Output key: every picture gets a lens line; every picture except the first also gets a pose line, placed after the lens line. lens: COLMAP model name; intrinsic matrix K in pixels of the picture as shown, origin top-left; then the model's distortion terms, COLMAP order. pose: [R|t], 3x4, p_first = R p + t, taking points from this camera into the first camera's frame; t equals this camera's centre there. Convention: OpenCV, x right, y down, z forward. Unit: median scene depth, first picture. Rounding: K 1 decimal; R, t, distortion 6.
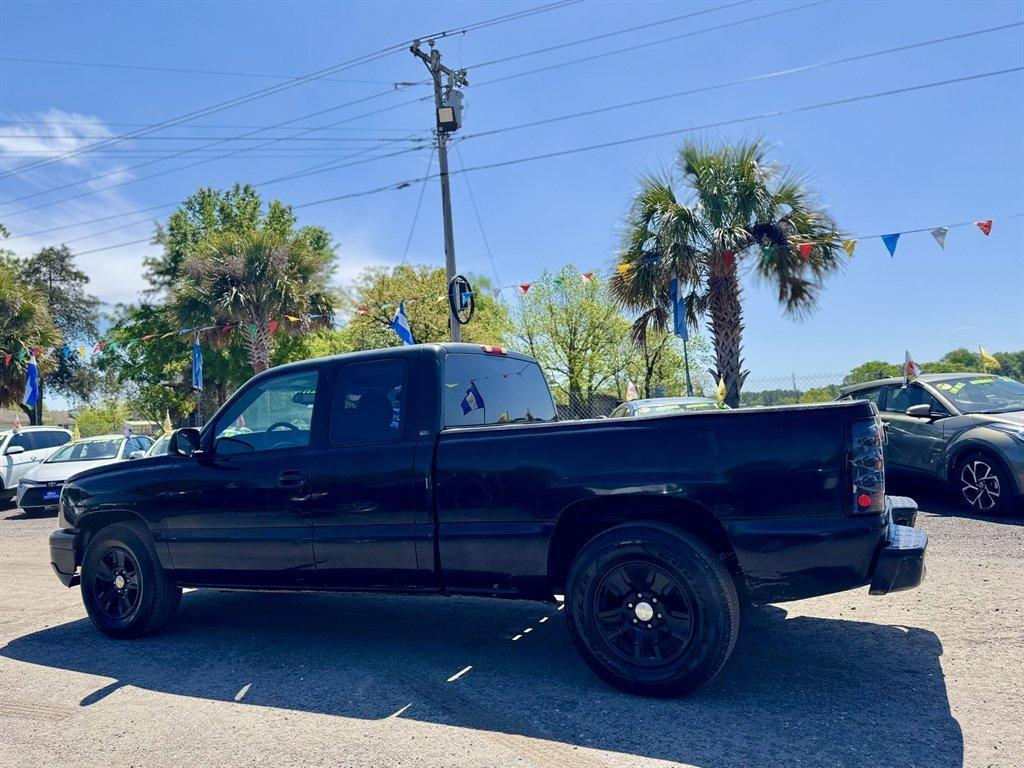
lens RADIAL K [[782.0, 0, 498.7], [0, 782.0, 384.5], [0, 0, 1]] dist [-0.006907, -0.012354]
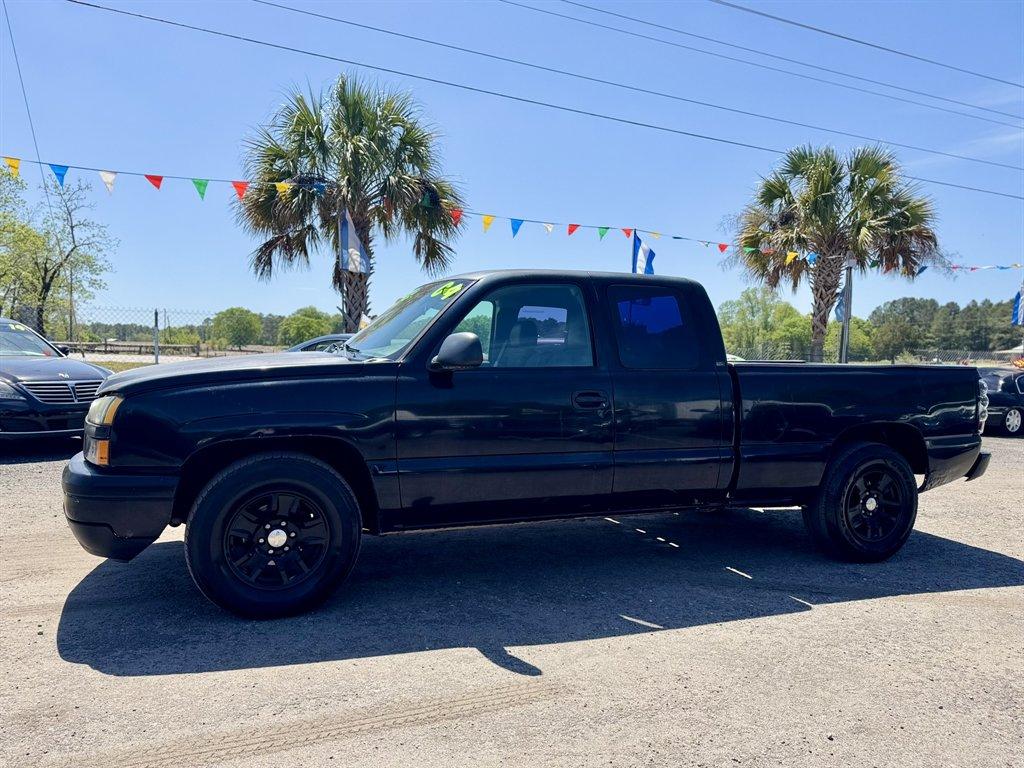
lens RADIAL K [[782.0, 0, 498.7], [0, 782.0, 384.5], [0, 0, 1]] dist [-0.006907, -0.012354]
pose [[0.651437, 0.055326, 0.756683, -1.101240], [-0.113212, 0.993260, 0.024842, 0.096276], [-0.750209, -0.101849, 0.653310, 0.502713]]
